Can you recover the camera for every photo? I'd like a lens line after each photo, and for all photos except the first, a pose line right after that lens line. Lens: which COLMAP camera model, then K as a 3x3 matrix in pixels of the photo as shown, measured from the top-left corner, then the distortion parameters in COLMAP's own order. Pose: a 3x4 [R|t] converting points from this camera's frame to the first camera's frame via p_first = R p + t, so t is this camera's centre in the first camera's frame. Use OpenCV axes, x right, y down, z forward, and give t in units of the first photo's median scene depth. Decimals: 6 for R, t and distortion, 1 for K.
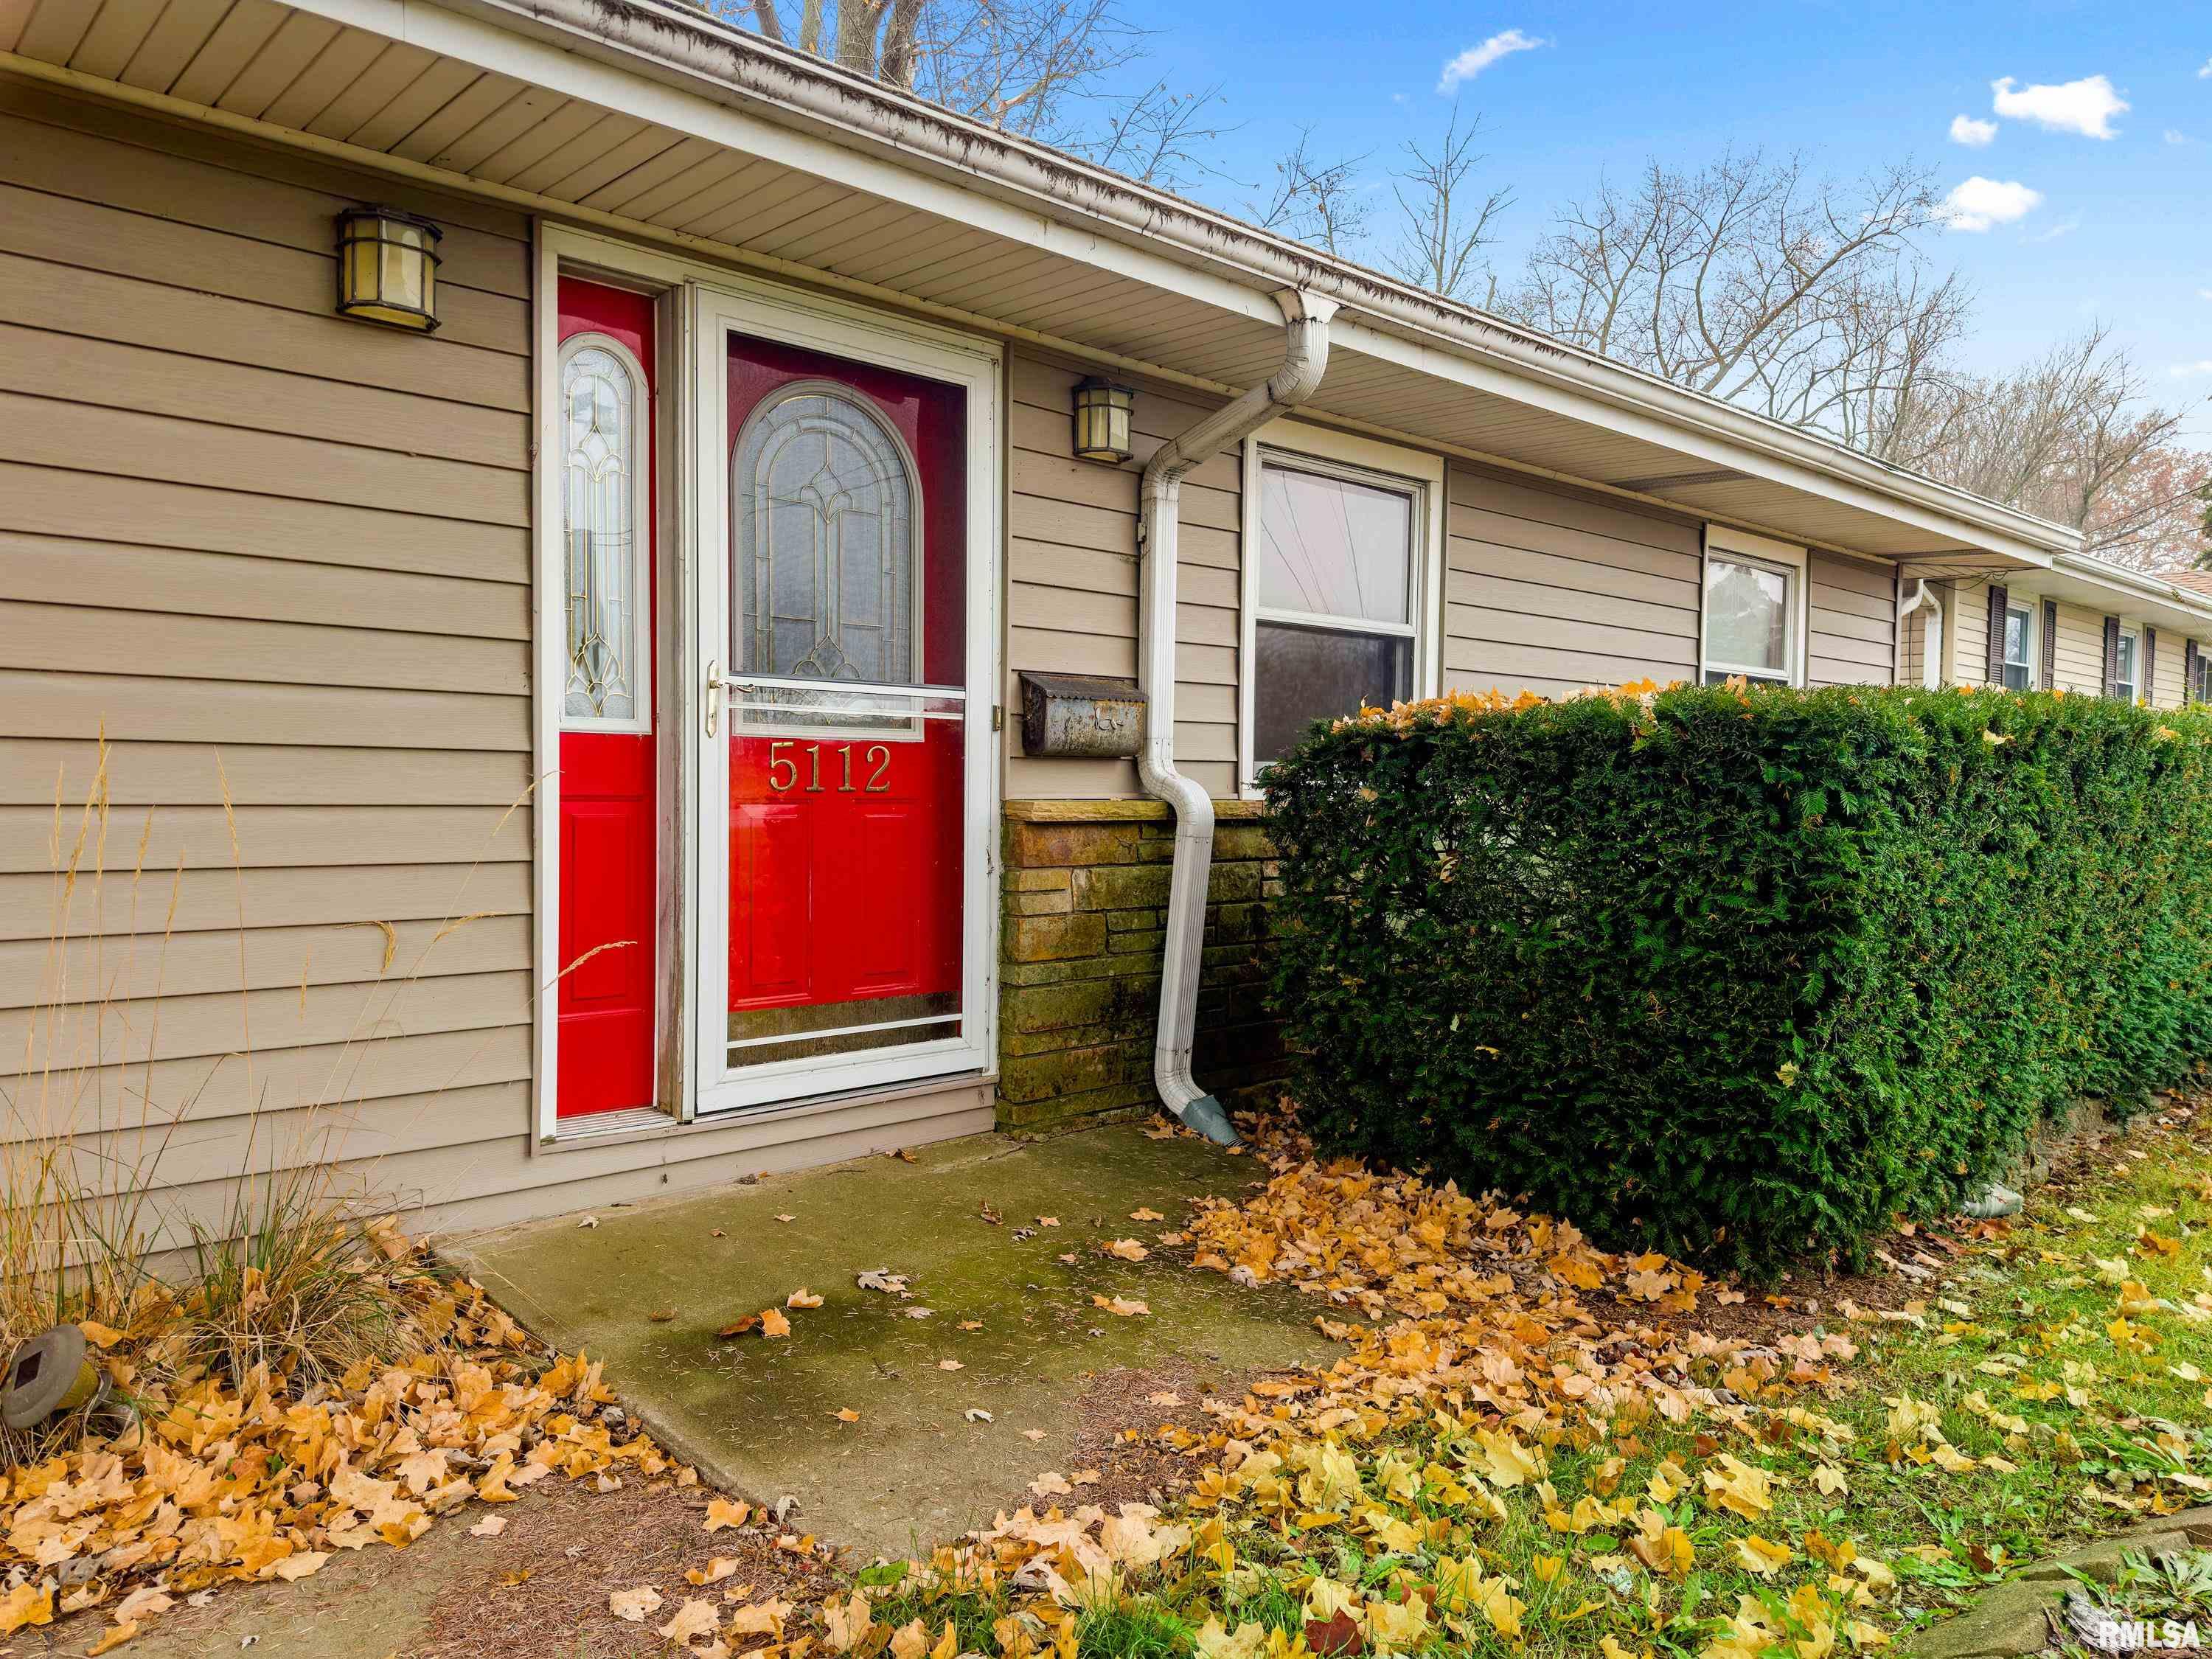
lens RADIAL K [[1573.5, 0, 1112.9], [0, 1573.5, 833.7], [0, 0, 1]] dist [0.058366, -0.006422]
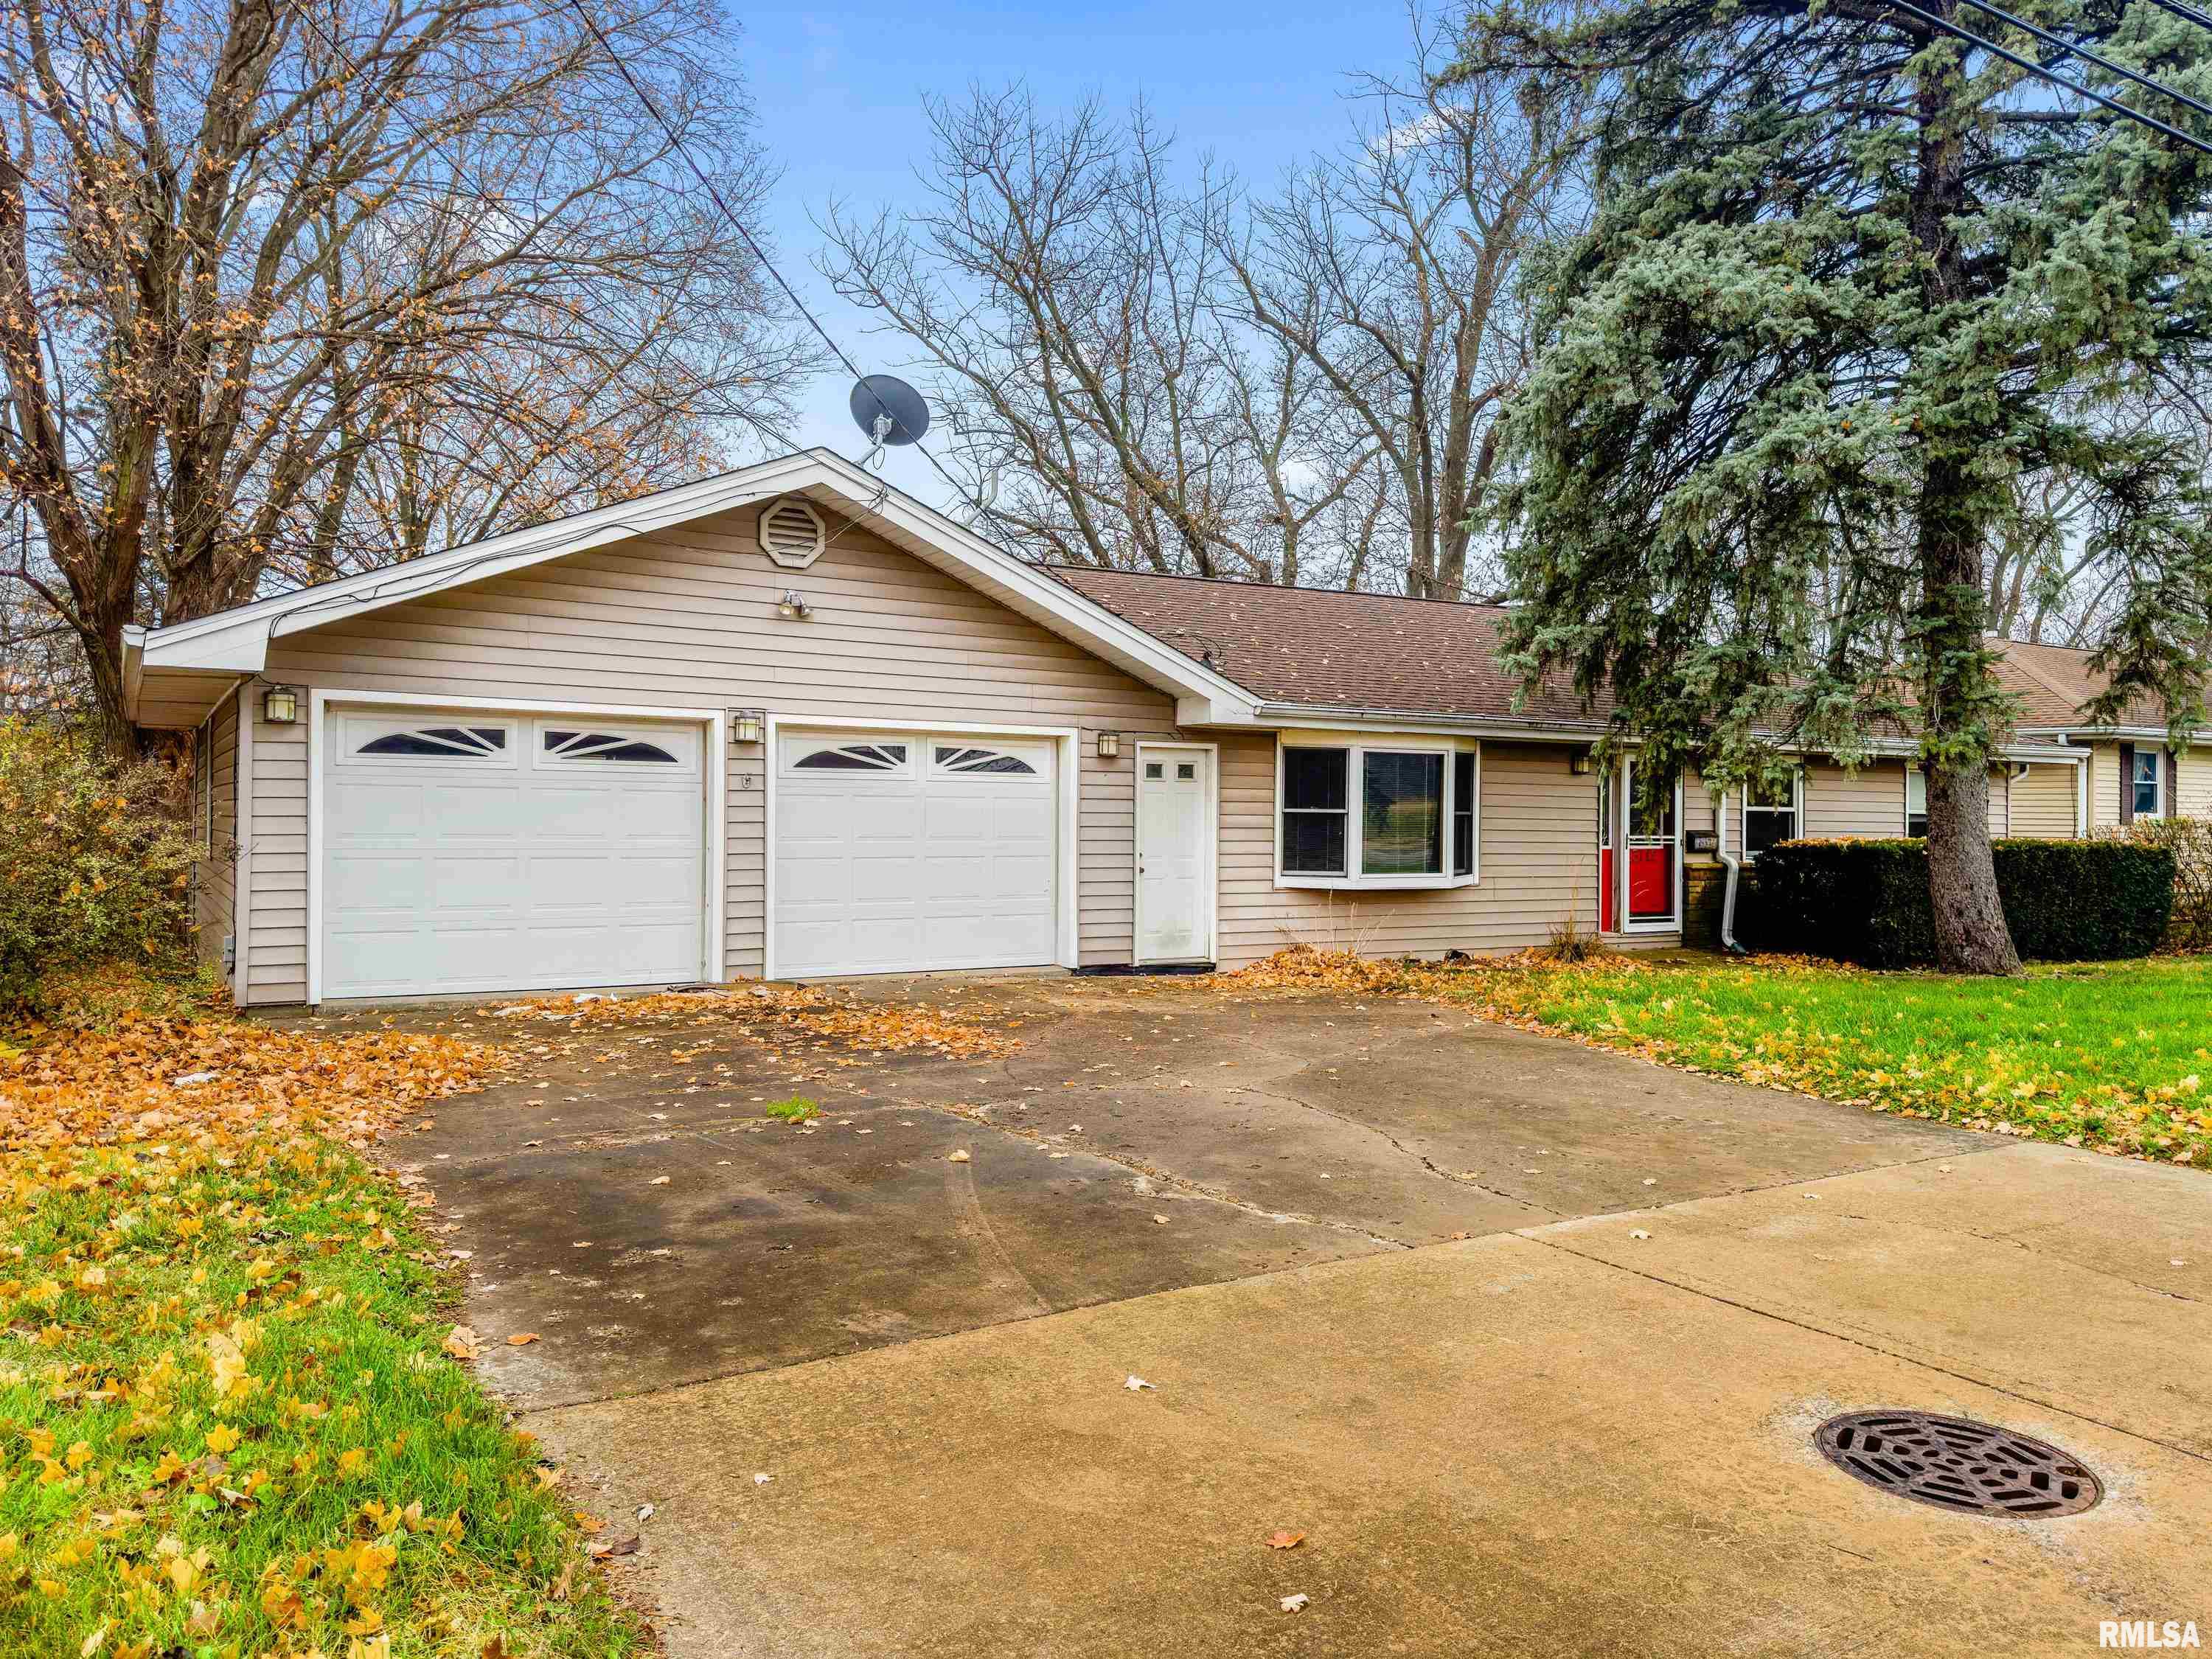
lens RADIAL K [[1573.5, 0, 1093.7], [0, 1573.5, 821.8], [0, 0, 1]] dist [0.058366, -0.006422]
pose [[0.975114, -0.002904, -0.221685, -0.624454], [-0.004930, 0.999383, -0.034776, 0.020762], [0.221649, 0.035003, 0.974498, -3.194691]]
